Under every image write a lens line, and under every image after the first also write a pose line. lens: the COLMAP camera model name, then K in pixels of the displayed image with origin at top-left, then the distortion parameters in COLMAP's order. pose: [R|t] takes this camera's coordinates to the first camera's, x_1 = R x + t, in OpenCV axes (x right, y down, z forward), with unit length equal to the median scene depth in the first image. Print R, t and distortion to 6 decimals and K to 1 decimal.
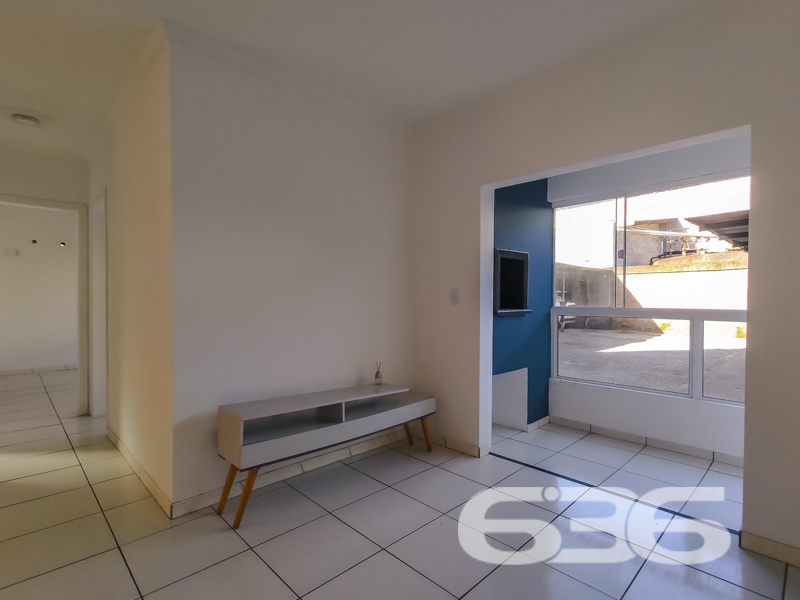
lens RADIAL K [[405.2, 0, 400.0], [0, 405.2, 300.0], [0, 0, 1]] dist [0.004609, 0.000658]
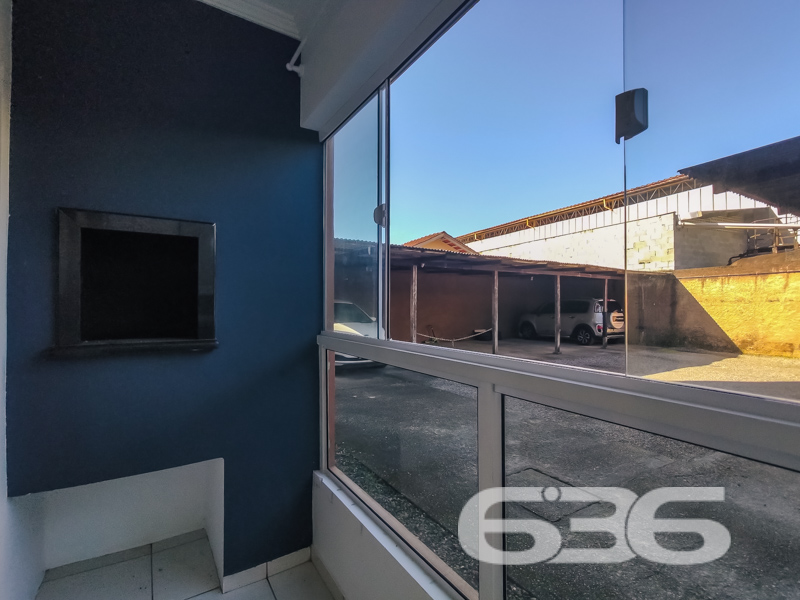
lens RADIAL K [[384.3, 0, 400.0], [0, 384.3, 300.0], [0, 0, 1]] dist [0.003037, -0.000054]
pose [[0.979638, -0.004249, -0.200727, 0.144871], [-0.000241, 0.999750, -0.022337, -0.003192], [0.200772, 0.021931, 0.979393, 0.137135]]
